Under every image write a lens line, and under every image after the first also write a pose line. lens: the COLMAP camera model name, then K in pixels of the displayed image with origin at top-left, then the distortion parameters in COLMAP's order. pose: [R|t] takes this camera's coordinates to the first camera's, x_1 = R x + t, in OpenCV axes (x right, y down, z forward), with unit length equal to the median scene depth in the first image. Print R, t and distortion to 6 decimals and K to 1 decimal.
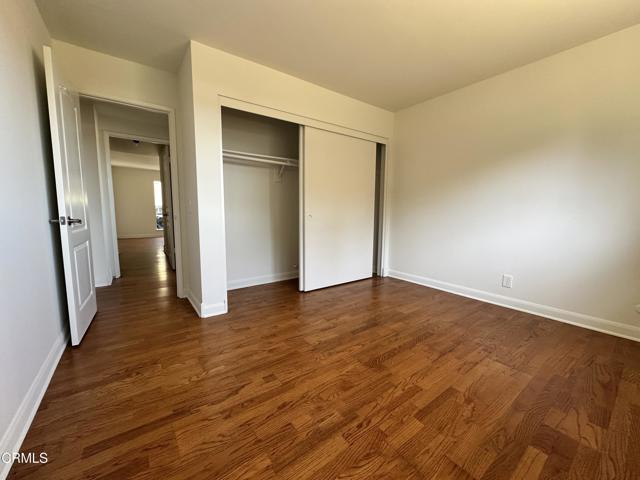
lens RADIAL K [[256.4, 0, 321.0], [0, 256.4, 241.7], [0, 0, 1]] dist [-0.003269, 0.000653]
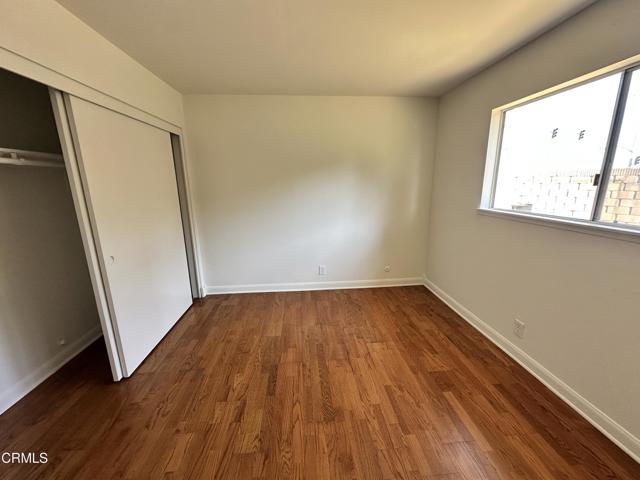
lens RADIAL K [[256.4, 0, 321.6], [0, 256.4, 237.0], [0, 0, 1]] dist [-0.003269, 0.000653]
pose [[0.528456, -0.190828, 0.827236, -0.367391], [0.114103, 0.981534, 0.153530, -0.250055], [-0.841258, 0.013257, 0.540472, 0.381458]]
